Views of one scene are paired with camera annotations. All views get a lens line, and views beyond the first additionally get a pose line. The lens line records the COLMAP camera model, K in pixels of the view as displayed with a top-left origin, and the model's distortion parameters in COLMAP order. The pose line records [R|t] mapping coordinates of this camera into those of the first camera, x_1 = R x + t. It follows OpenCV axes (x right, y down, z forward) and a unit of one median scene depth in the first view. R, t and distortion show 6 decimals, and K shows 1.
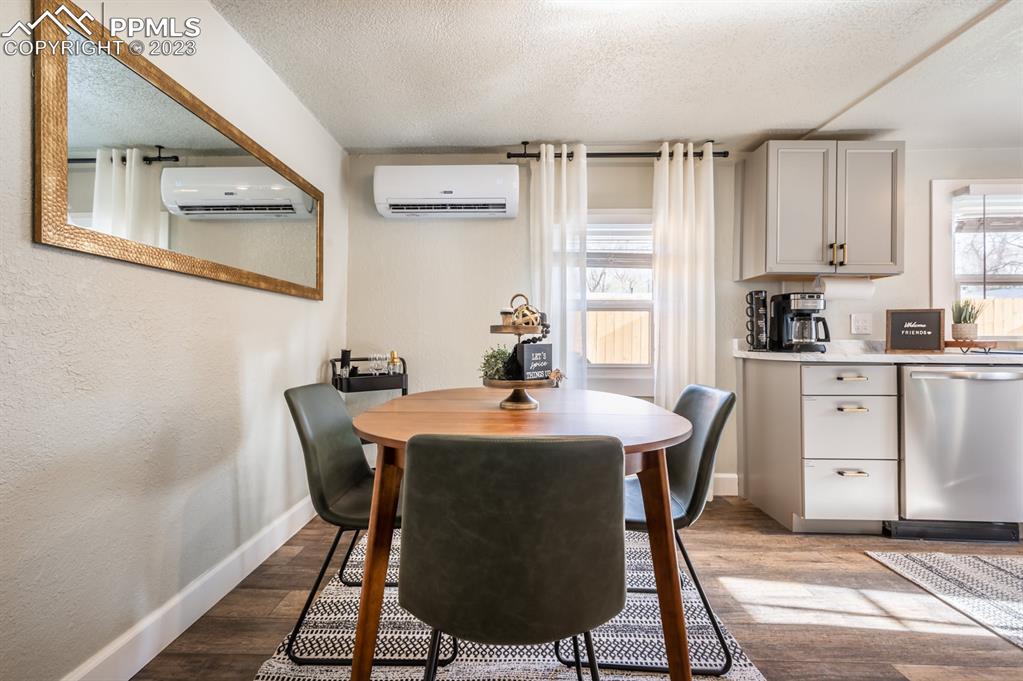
lens RADIAL K [[435.6, 0, 503.5], [0, 435.6, 339.9], [0, 0, 1]] dist [0.002497, 0.000537]
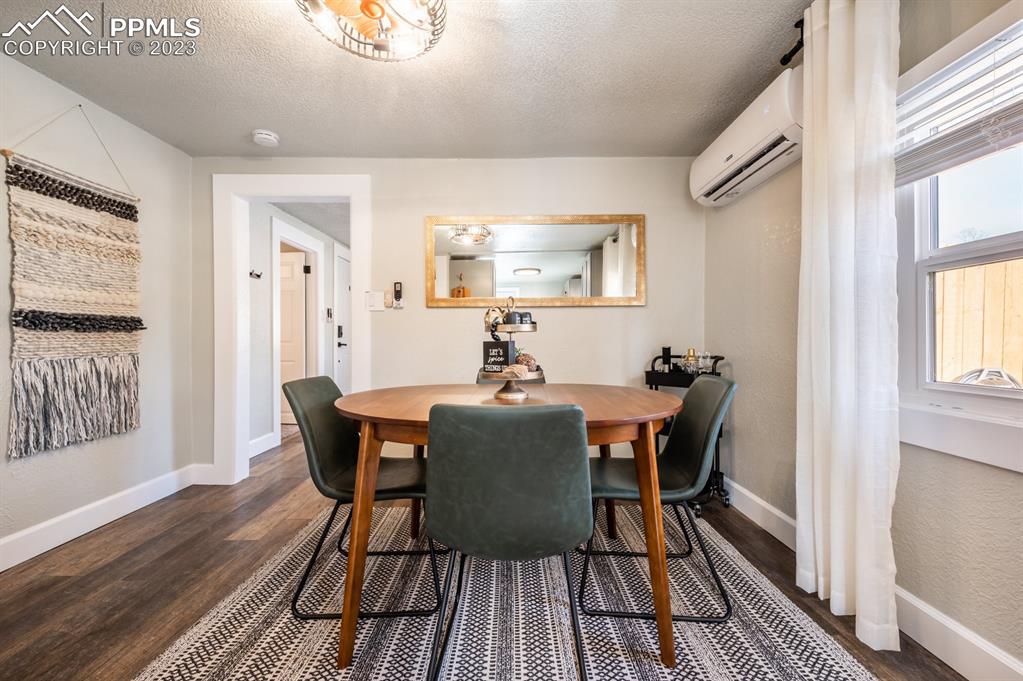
lens RADIAL K [[410.4, 0, 511.5], [0, 410.4, 340.5], [0, 0, 1]] dist [0.003523, 0.000529]
pose [[0.034635, -0.003835, -0.999393, 0.650282], [0.003925, 0.999985, -0.003701, 0.007111], [0.999392, -0.003794, 0.034649, 0.577500]]
